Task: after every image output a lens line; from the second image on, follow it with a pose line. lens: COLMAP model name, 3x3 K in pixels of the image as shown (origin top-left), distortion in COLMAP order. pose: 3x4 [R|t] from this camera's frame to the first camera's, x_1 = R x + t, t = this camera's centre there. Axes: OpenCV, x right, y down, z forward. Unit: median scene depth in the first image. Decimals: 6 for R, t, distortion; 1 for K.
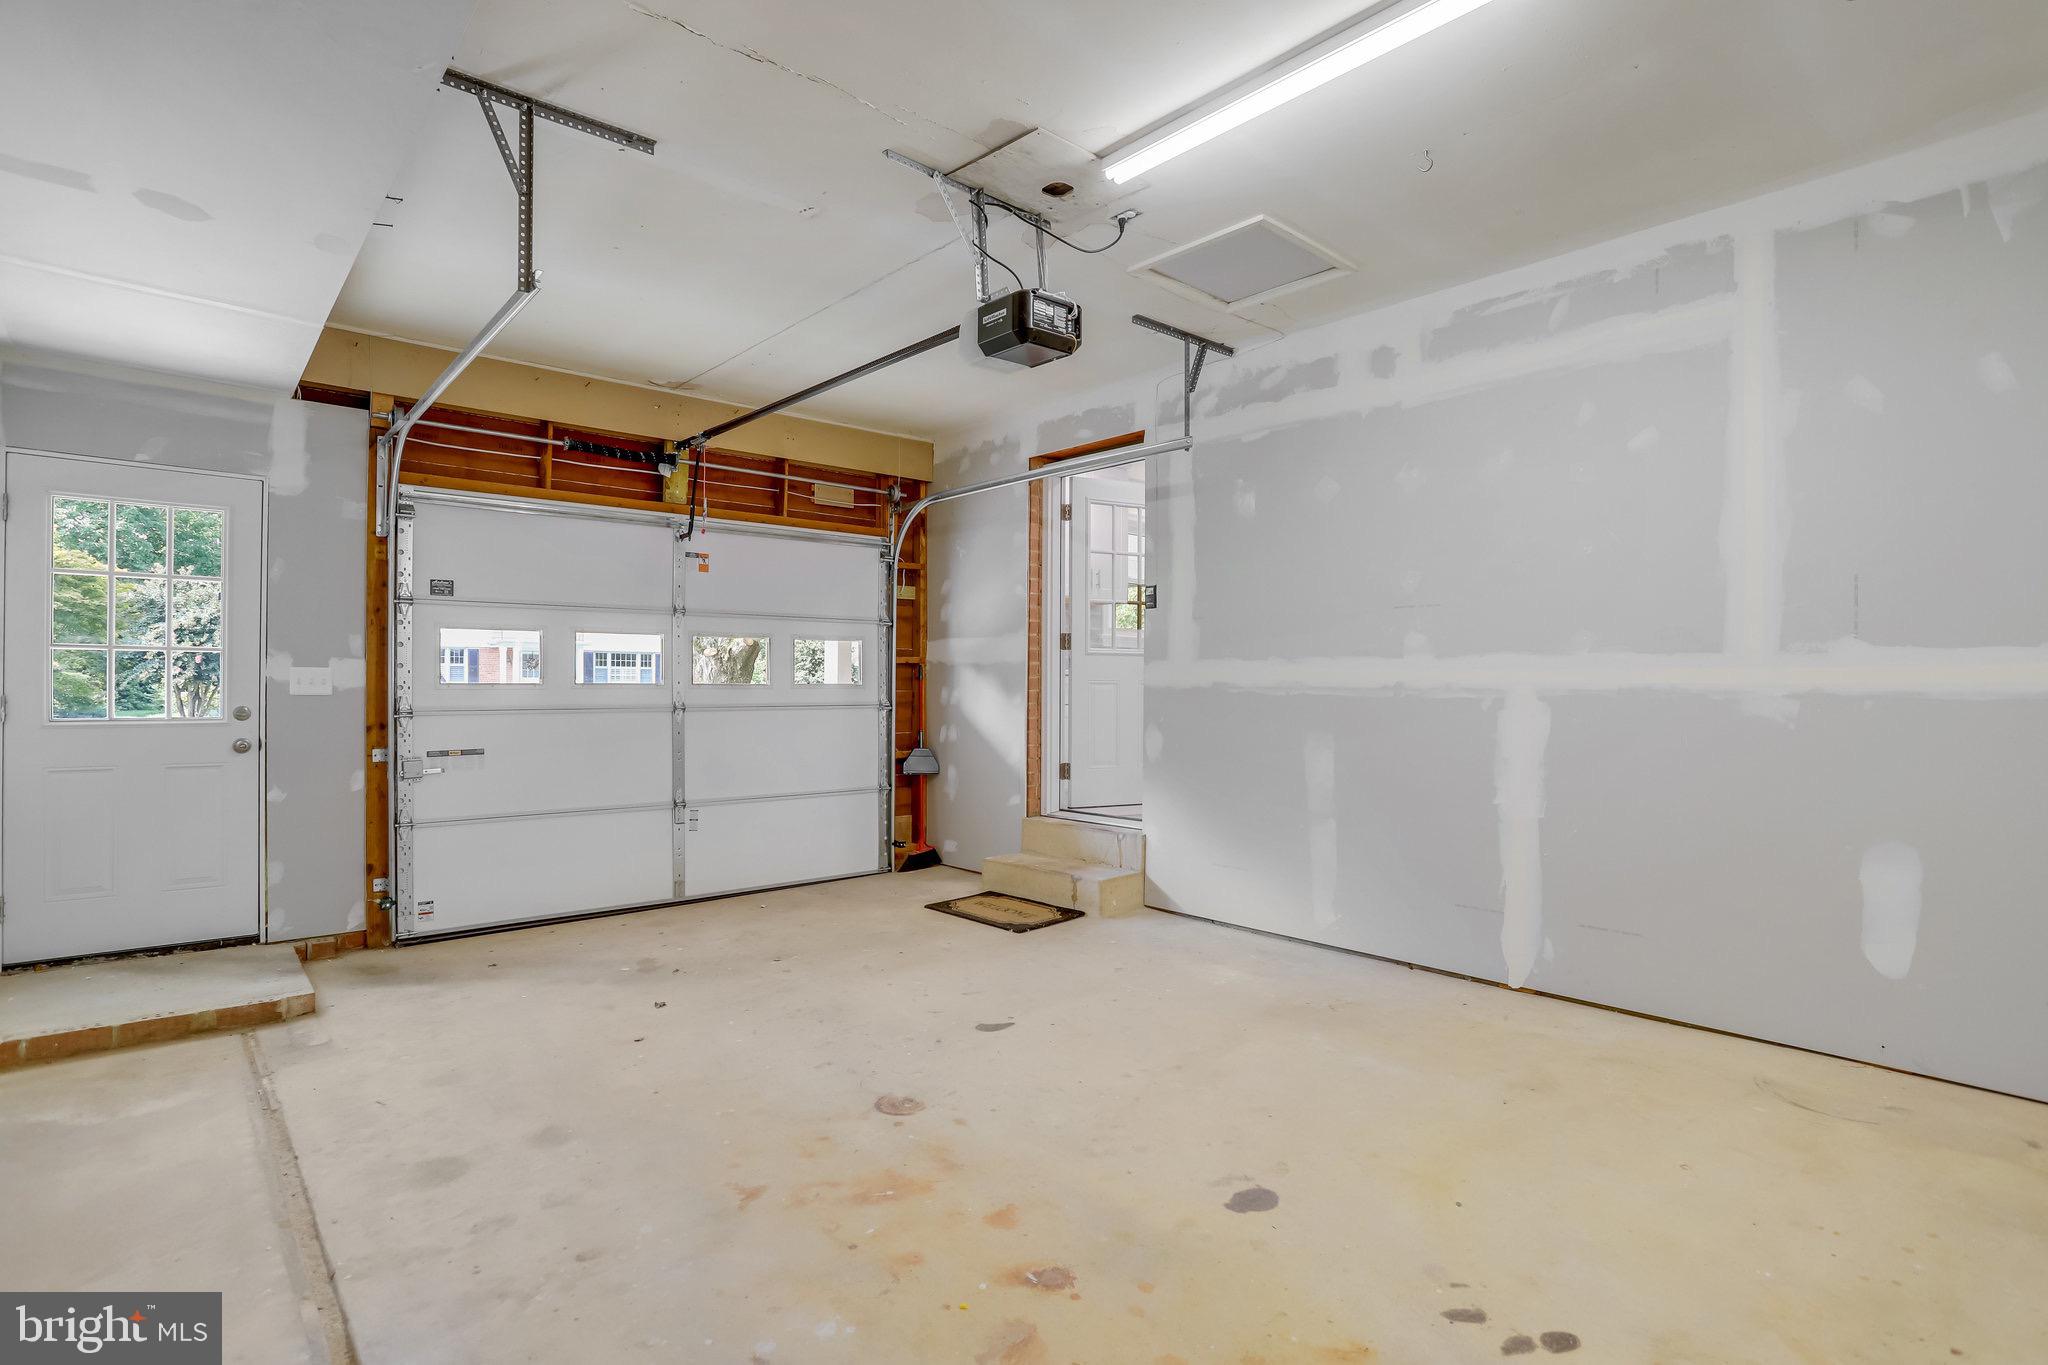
lens RADIAL K [[997.9, 0, 1020.1], [0, 997.9, 689.9], [0, 0, 1]] dist [-0.001405, -0.000195]
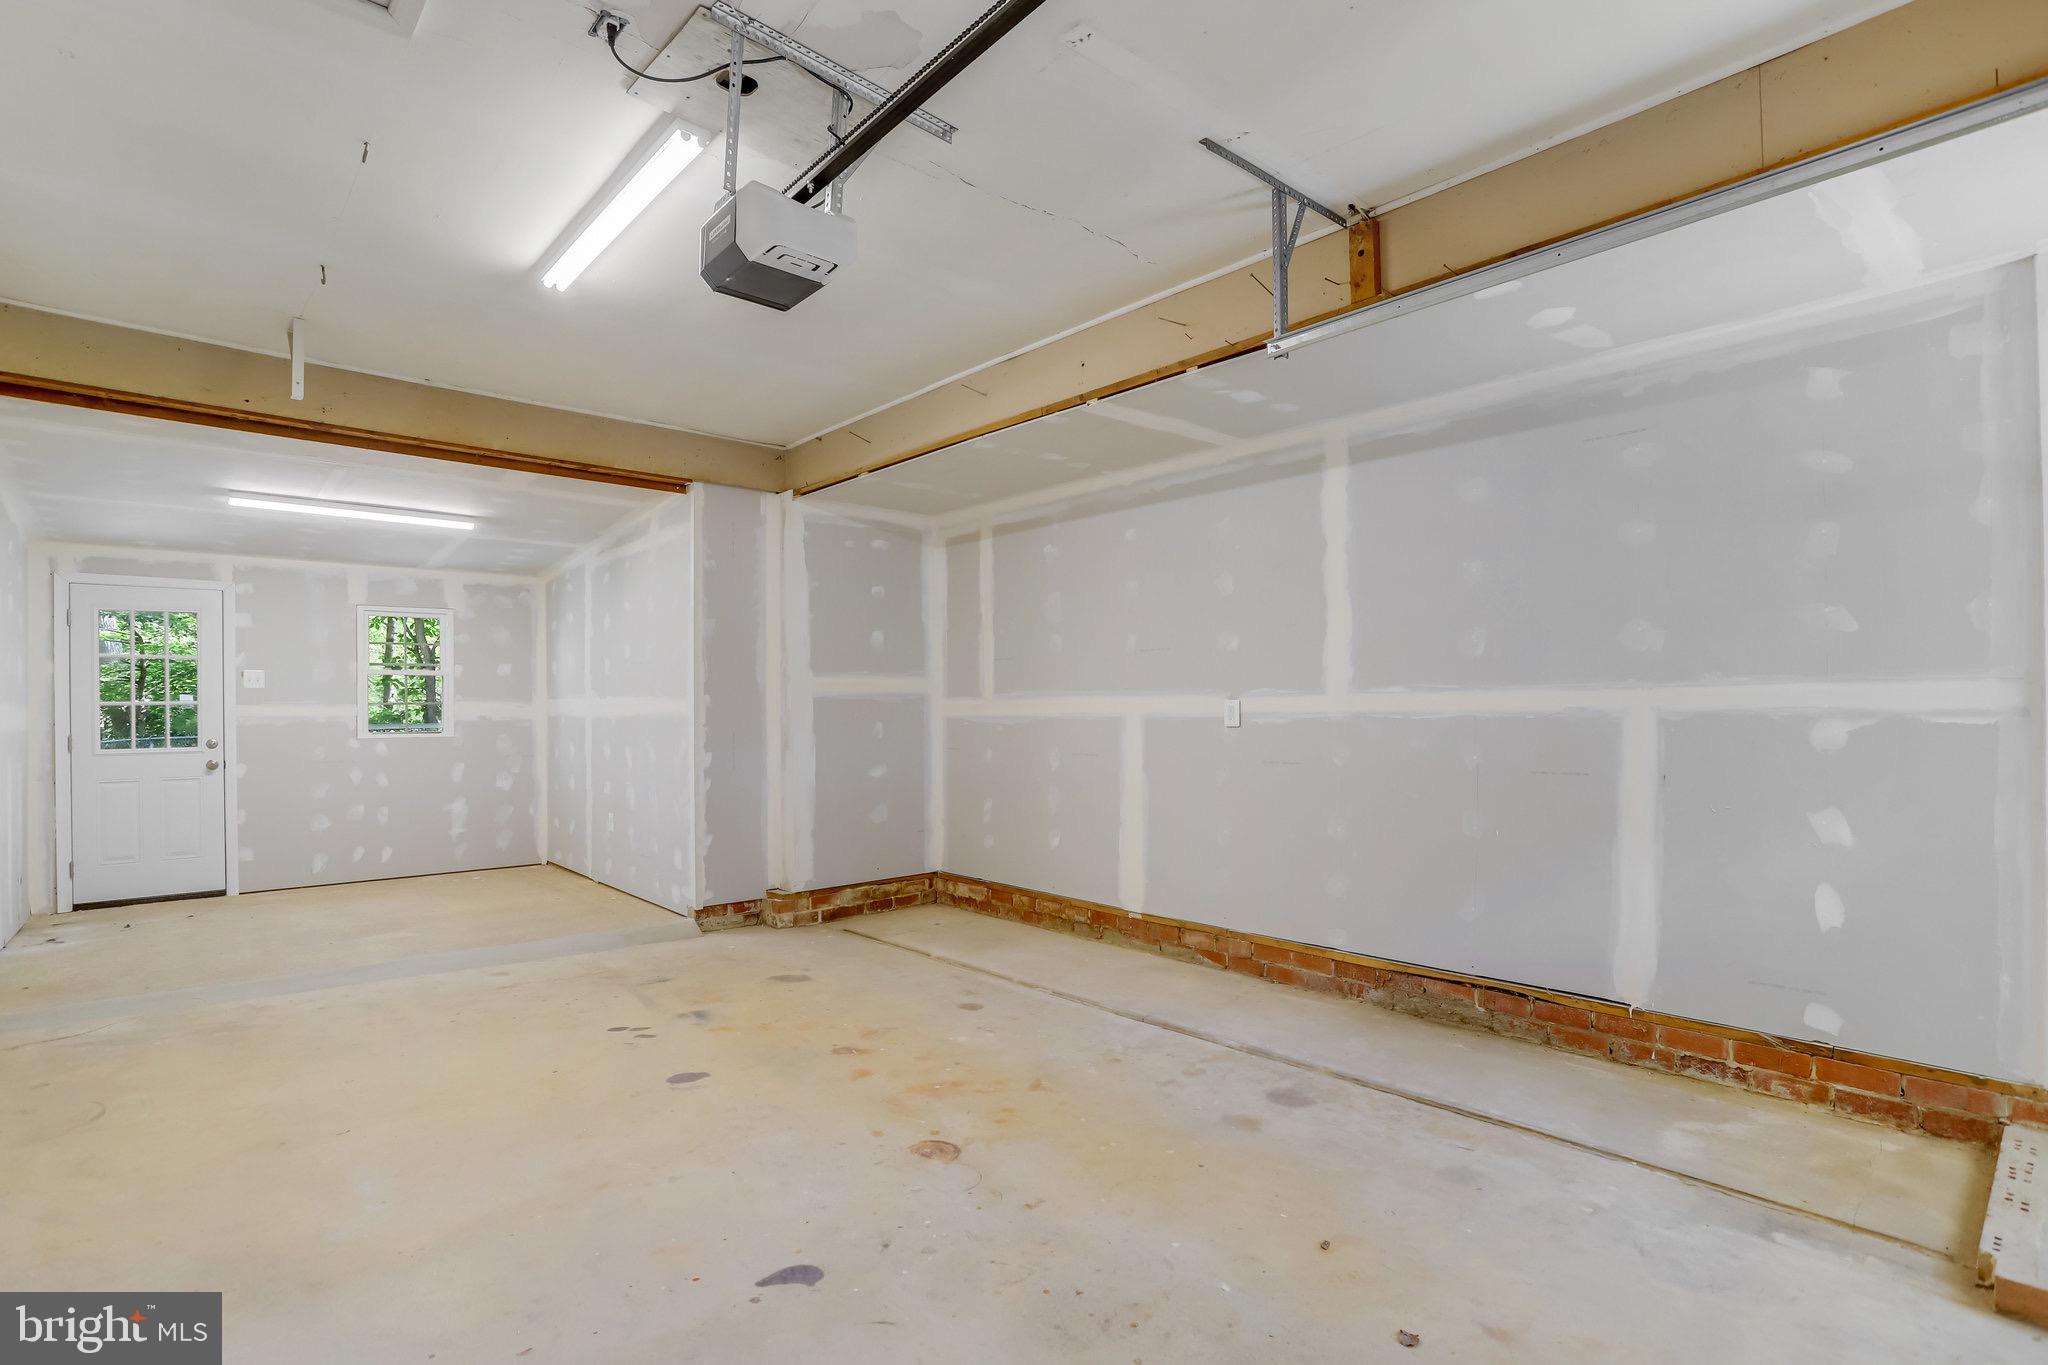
lens RADIAL K [[997.9, 0, 1027.3], [0, 997.9, 690.7], [0, 0, 1]] dist [-0.001405, -0.000195]
pose [[-0.999983, 0.003973, -0.004182, -0.231720], [0.004049, 0.999822, -0.018454, -0.021568], [0.004108, -0.018471, -0.999821, 2.207428]]
